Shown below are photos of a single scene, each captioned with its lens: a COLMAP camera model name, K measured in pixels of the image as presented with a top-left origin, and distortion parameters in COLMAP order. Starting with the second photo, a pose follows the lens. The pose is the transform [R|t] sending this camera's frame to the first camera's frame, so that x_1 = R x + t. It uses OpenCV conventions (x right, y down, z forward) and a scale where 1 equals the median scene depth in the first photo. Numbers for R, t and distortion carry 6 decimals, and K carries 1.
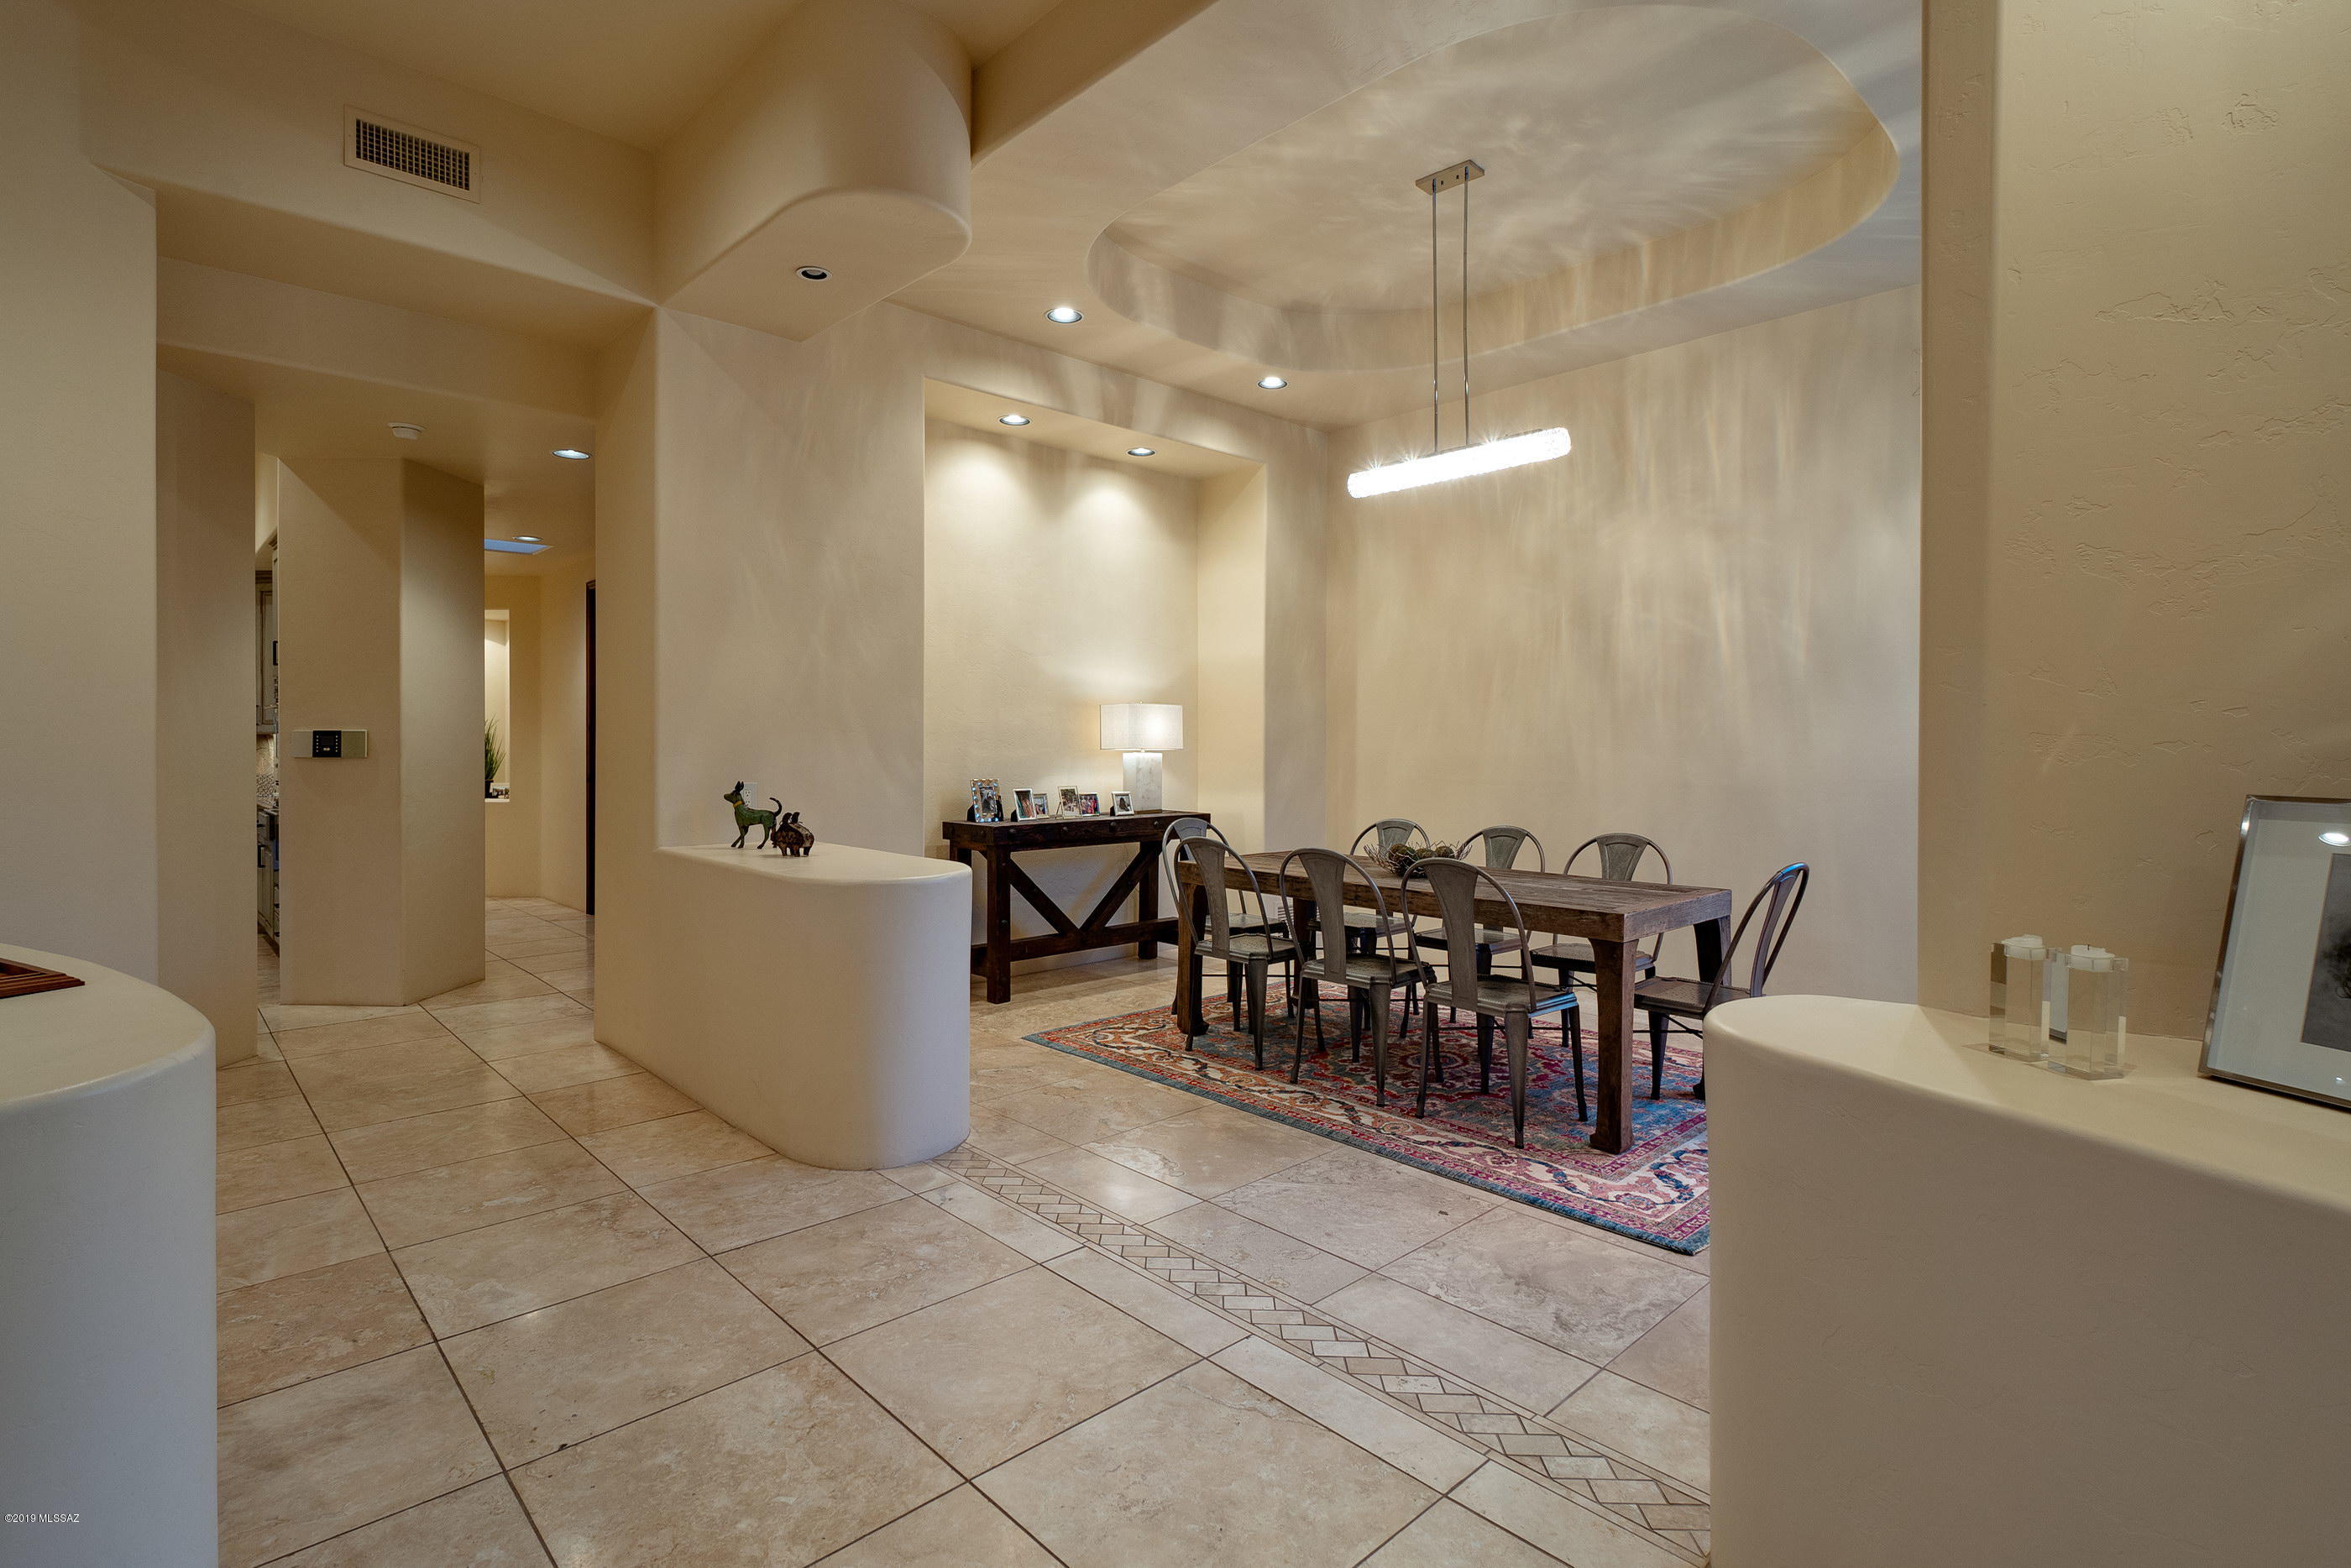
lens RADIAL K [[1104.6, 0, 1159.0], [0, 1104.6, 772.0], [0, 0, 1]] dist [0.001320, -0.000364]
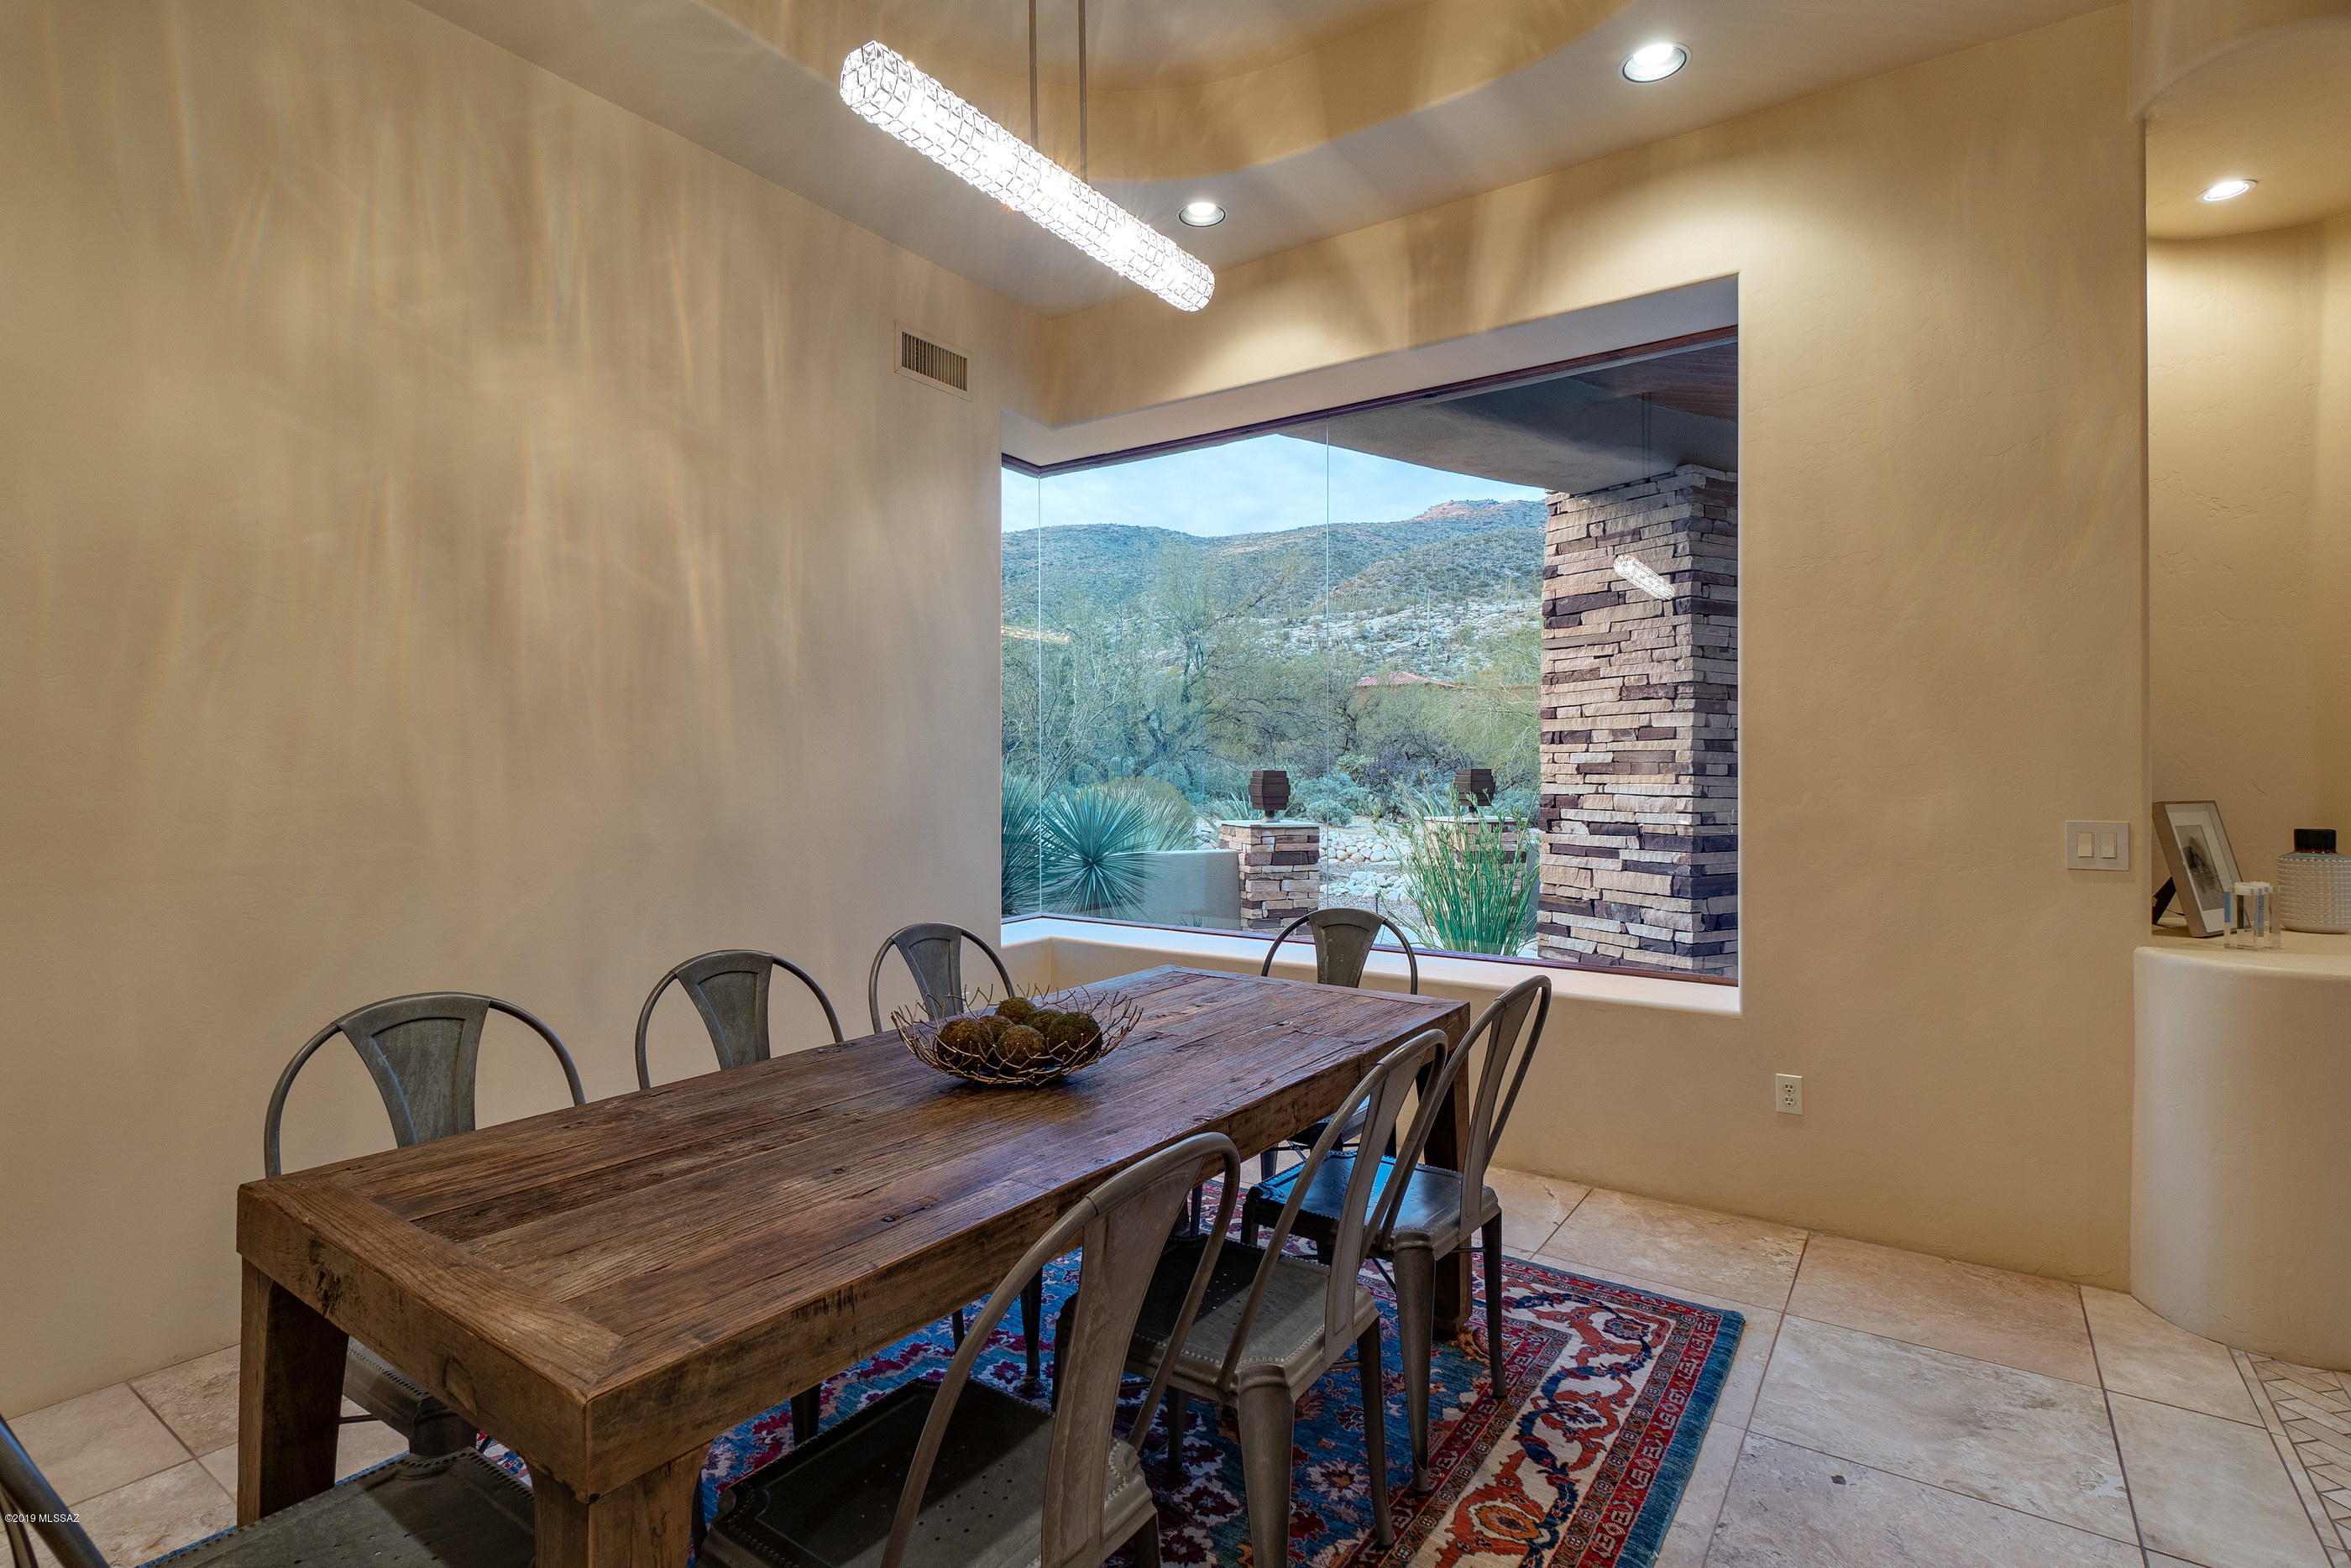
lens RADIAL K [[1104.6, 0, 1159.0], [0, 1104.6, 772.0], [0, 0, 1]] dist [0.001320, -0.000364]
pose [[-0.202722, 0.004571, 0.979226, -0.196756], [0.029149, 0.999574, 0.001368, -0.024011], [-0.978802, 0.028820, -0.202769, 0.961010]]
